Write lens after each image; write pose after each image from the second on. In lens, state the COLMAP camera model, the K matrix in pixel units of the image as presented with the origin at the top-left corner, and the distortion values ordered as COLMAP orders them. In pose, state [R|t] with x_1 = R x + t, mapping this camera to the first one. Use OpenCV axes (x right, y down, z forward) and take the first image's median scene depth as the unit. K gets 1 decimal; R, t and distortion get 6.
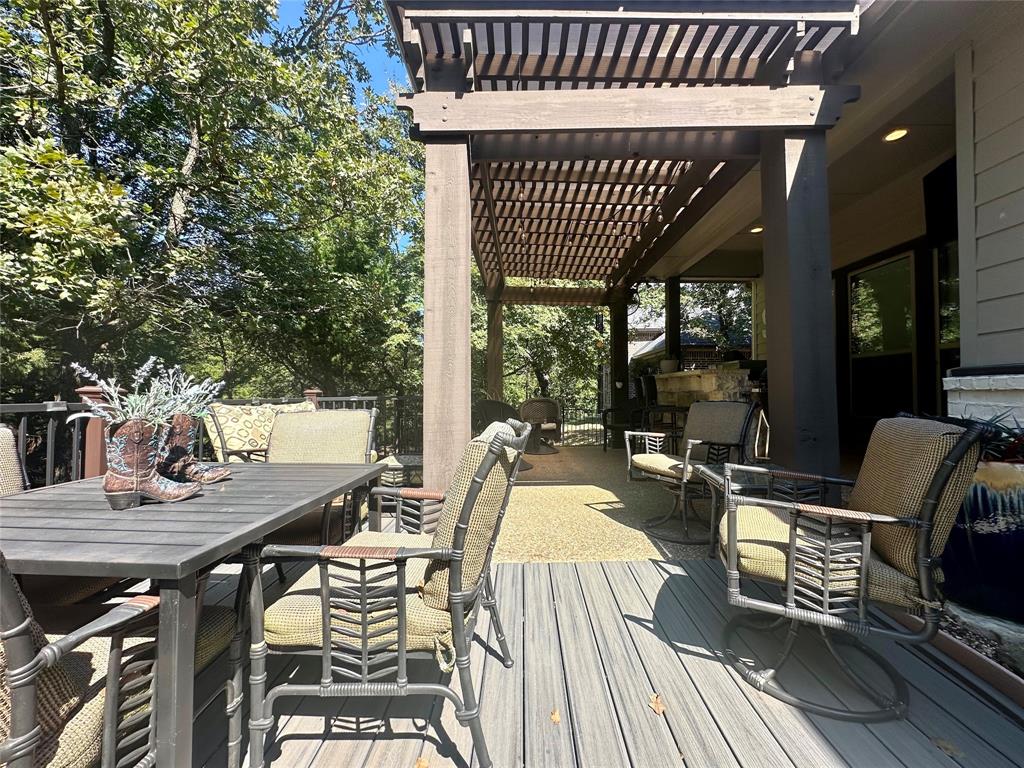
lens RADIAL K [[413.6, 0, 512.0], [0, 413.6, 384.0], [0, 0, 1]] dist [-0.000773, -0.000046]
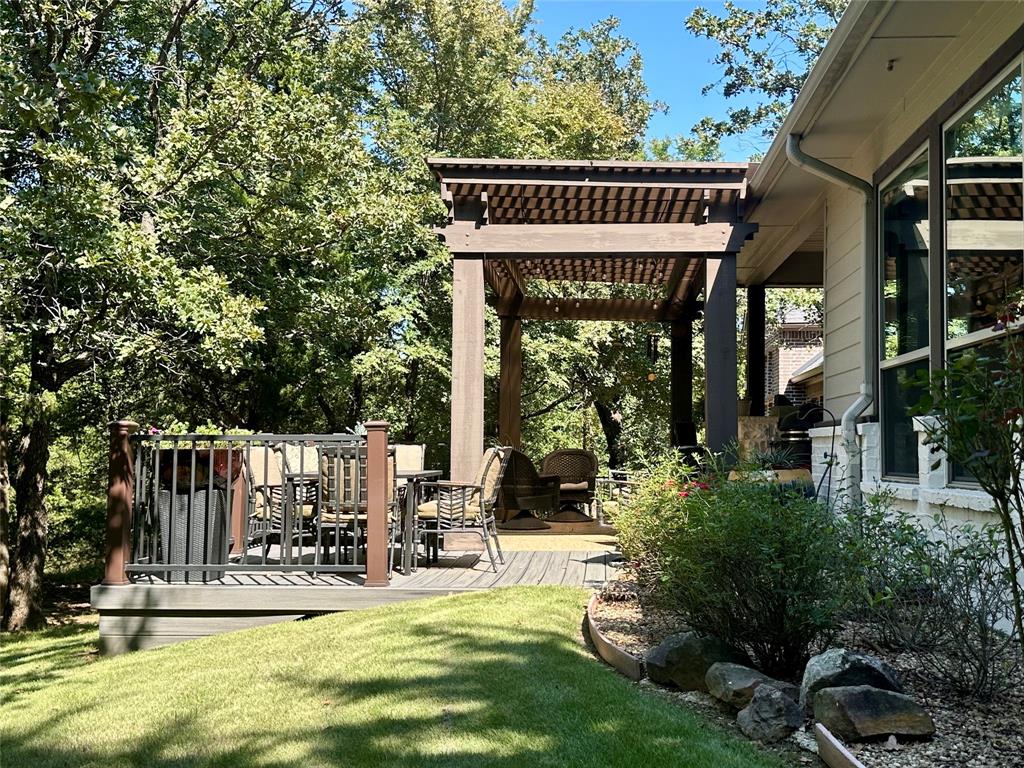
lens RADIAL K [[1126.4, 0, 512.0], [0, 1126.4, 384.0], [0, 0, 1]] dist [0.006246, 0.000992]
pose [[0.998426, 0.008221, -0.055488, 0.208322], [-0.010414, 0.999171, -0.039362, -0.005624], [0.055118, 0.039877, 0.997683, -2.826597]]
